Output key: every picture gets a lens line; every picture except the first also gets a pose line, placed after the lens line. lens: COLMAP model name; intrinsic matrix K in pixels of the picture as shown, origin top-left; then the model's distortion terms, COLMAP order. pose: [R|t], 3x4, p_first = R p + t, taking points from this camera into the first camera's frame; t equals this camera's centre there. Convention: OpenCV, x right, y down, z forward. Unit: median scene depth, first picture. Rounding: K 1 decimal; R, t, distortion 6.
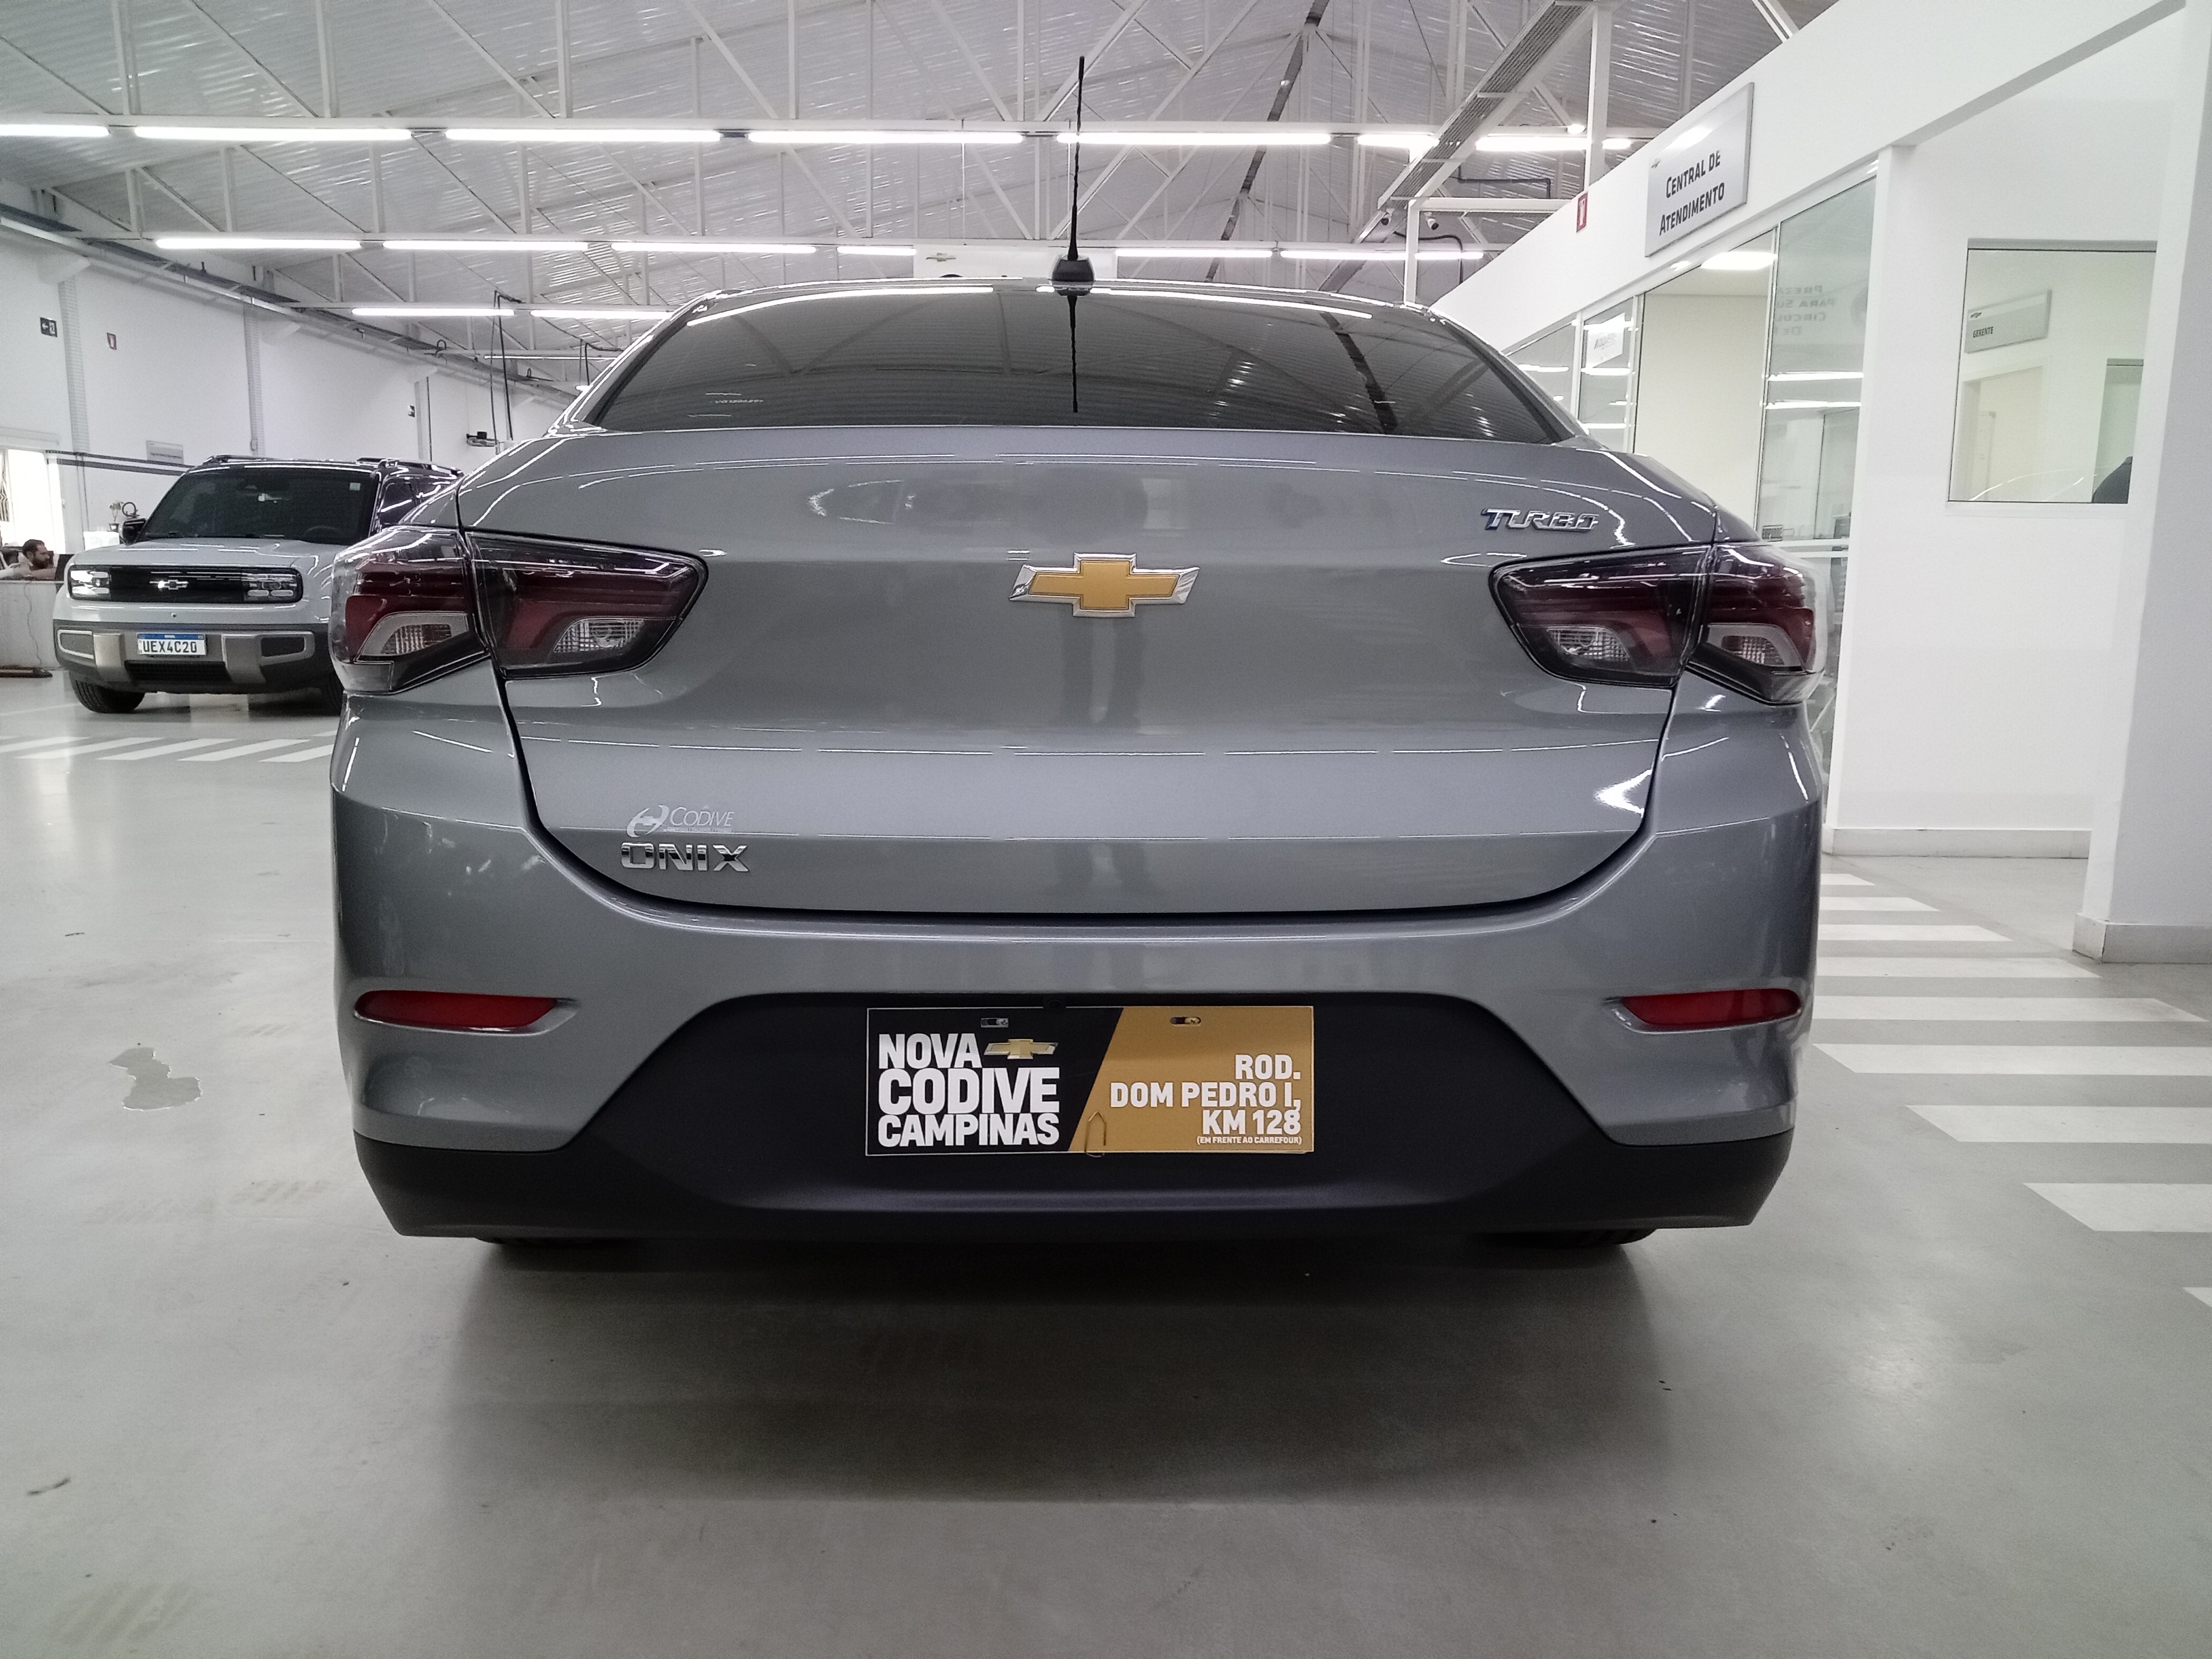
lens RADIAL K [[1650.0, 0, 1106.0], [0, 1650.0, 829.5], [0, 0, 1]] dist [0.006079, 0.000340]
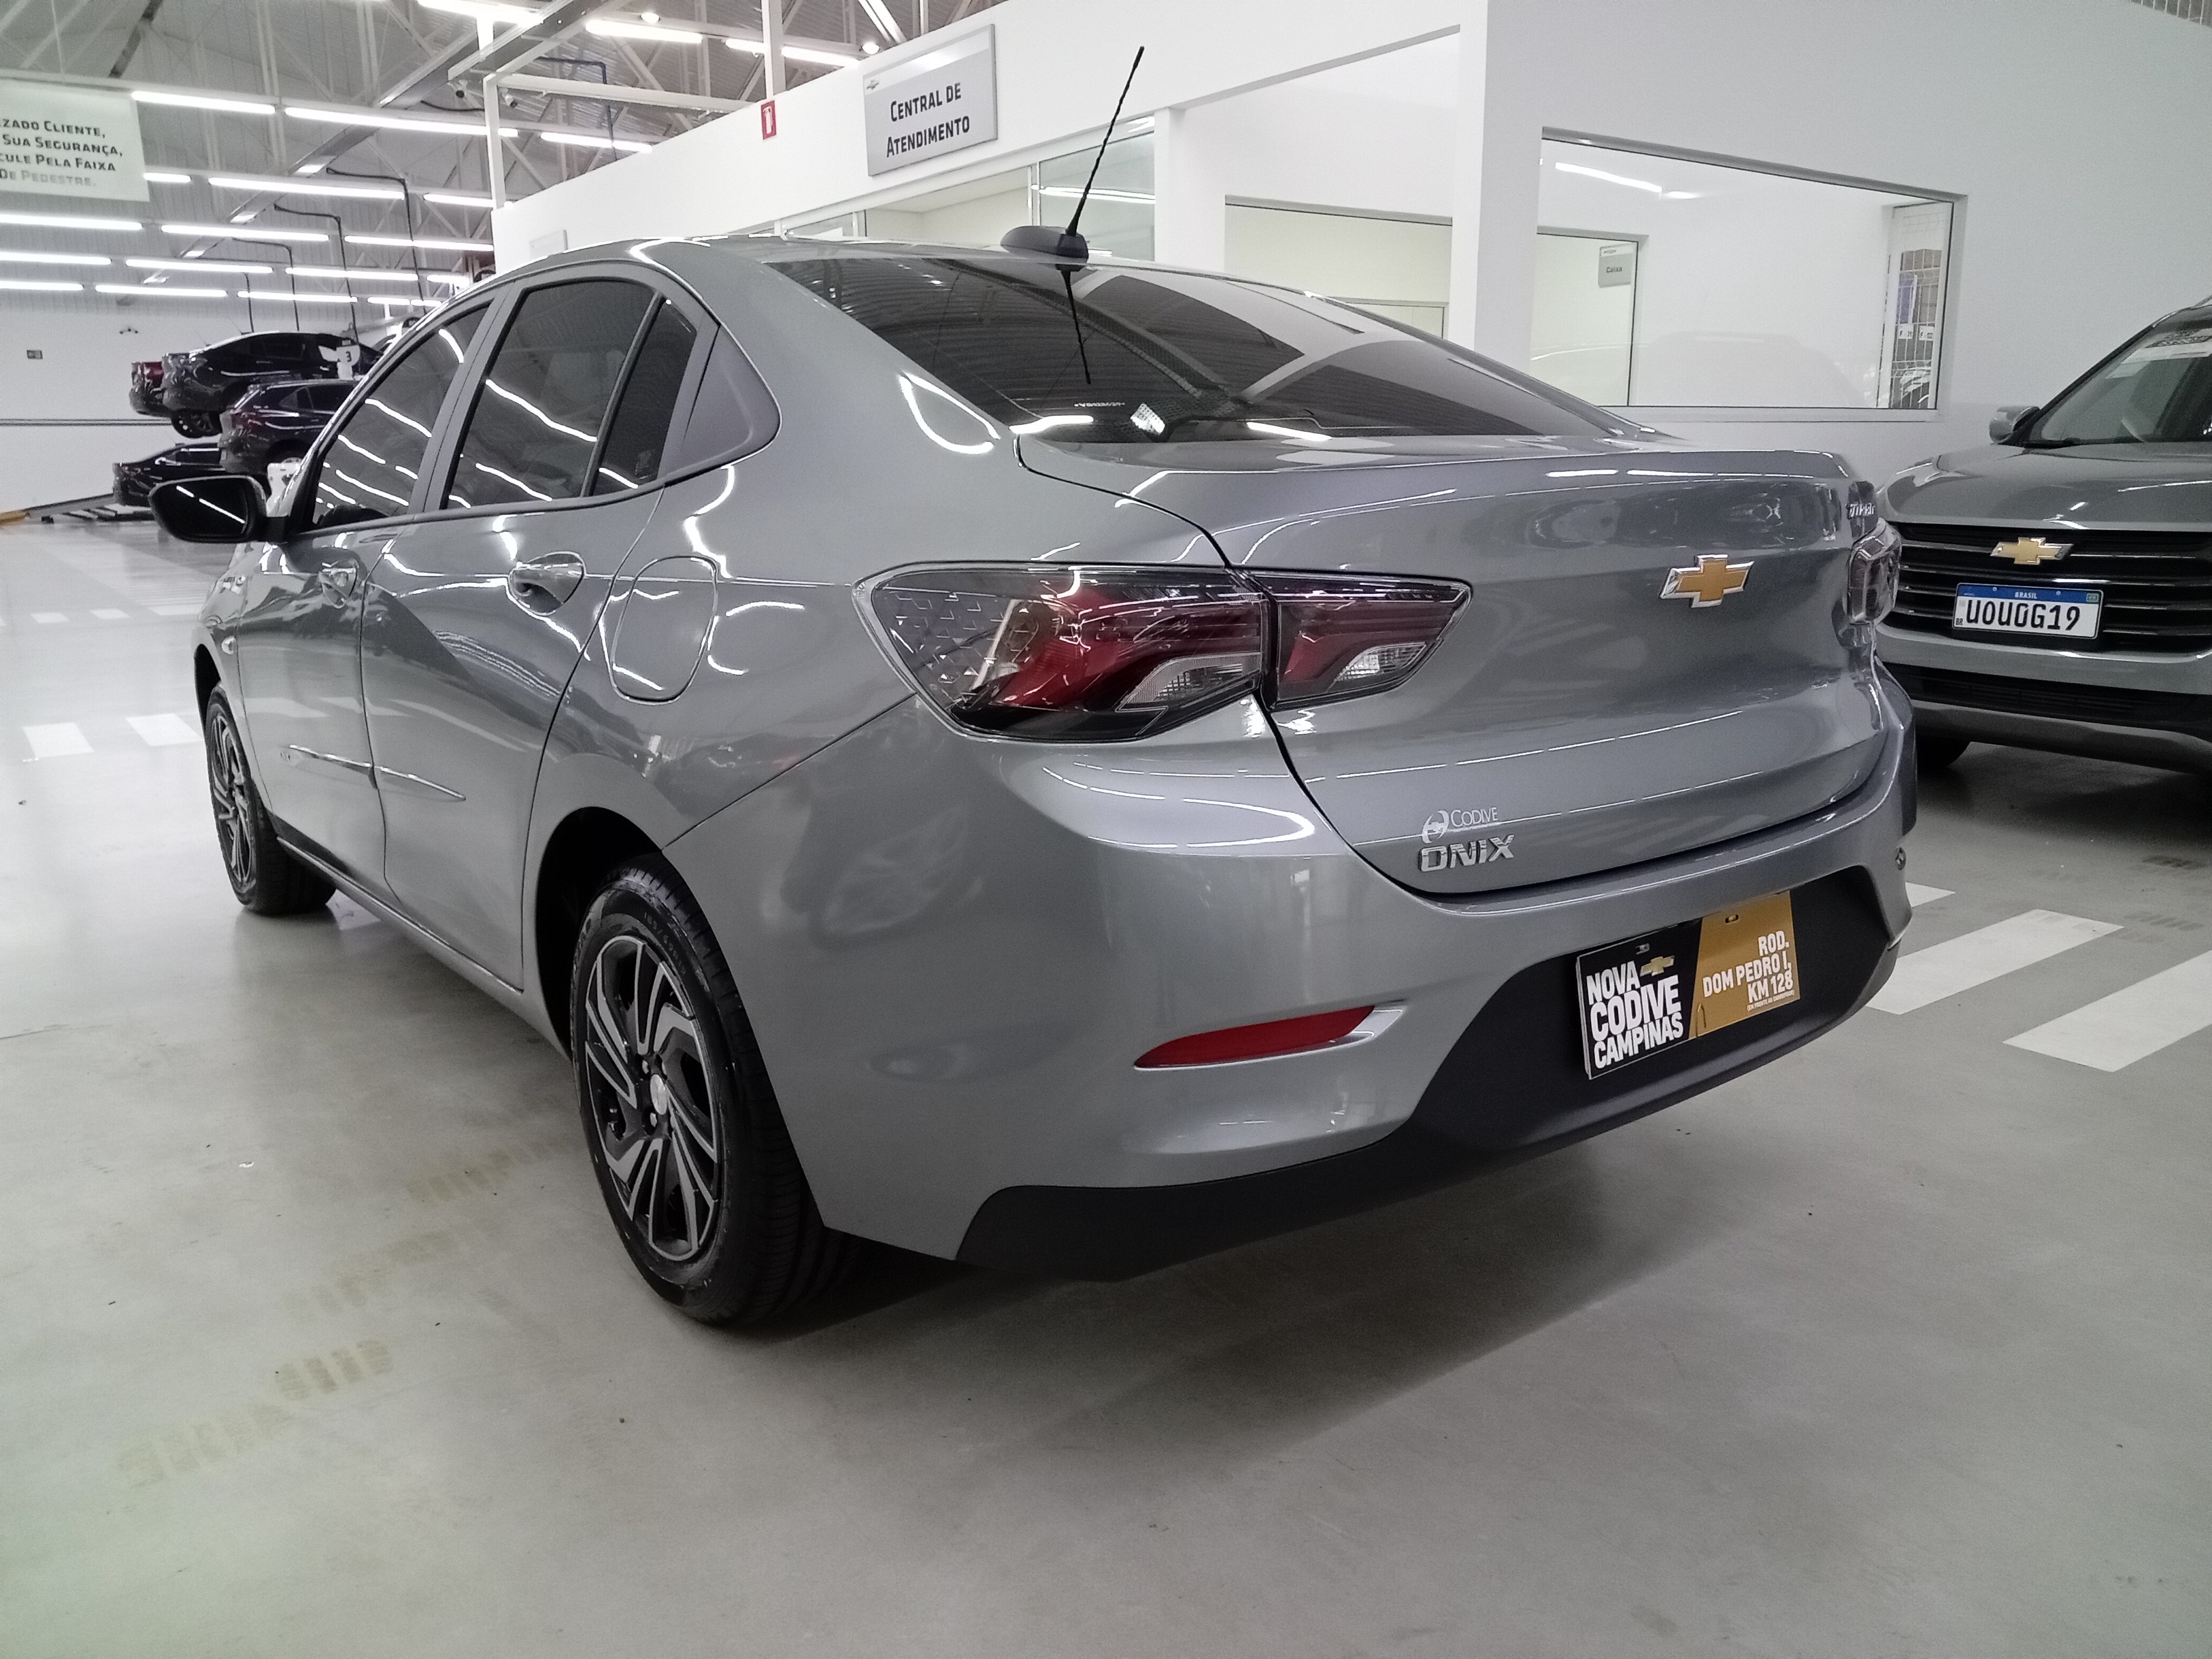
lens RADIAL K [[1635.7, 0, 1106.0], [0, 1635.7, 829.5], [0, 0, 1]] dist [0.022154, 0.000858]
pose [[0.819806, -0.151378, 0.552271, -1.040493], [0.113563, 0.988250, 0.102303, -0.137087], [-0.561268, -0.021151, 0.827364, 0.227150]]
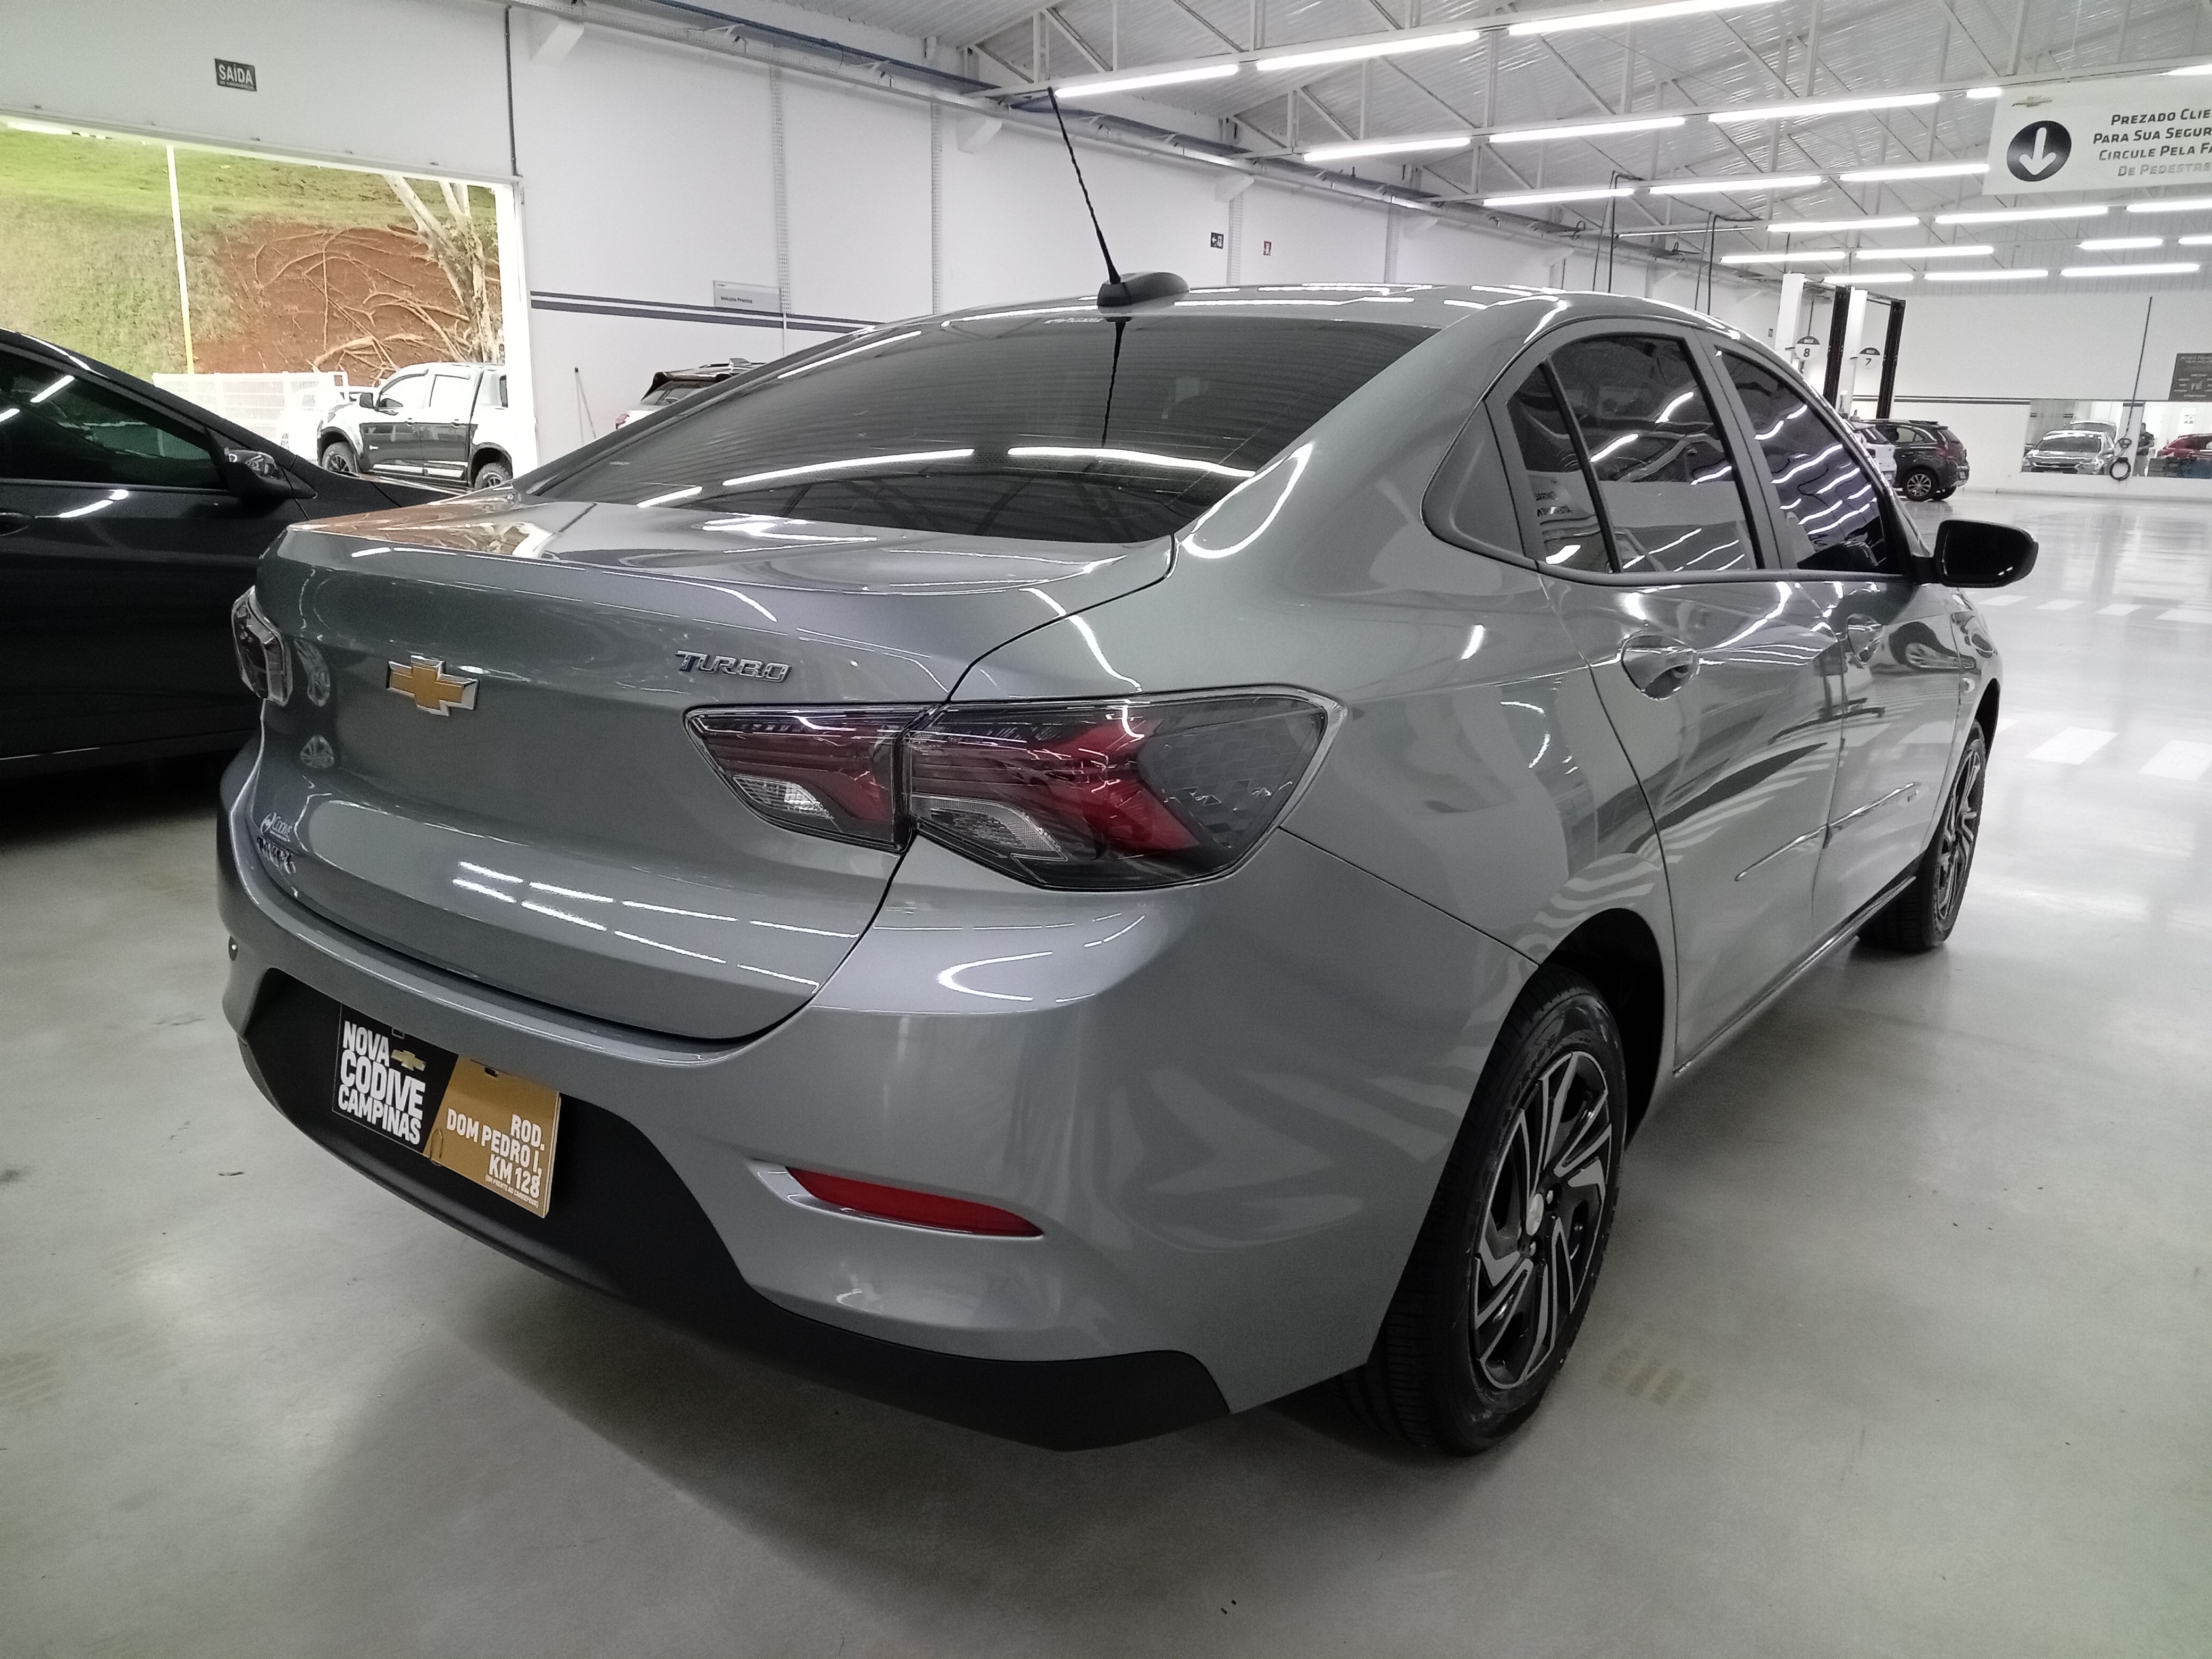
lens RADIAL K [[1650.0, 0, 1106.0], [0, 1650.0, 829.5], [0, 0, 1]] dist [0.006079, 0.000340]
pose [[0.767534, 0.165961, -0.619152, 1.052570], [-0.117561, 0.985964, 0.118549, -0.234259], [0.630136, -0.018202, 0.776271, 0.390174]]
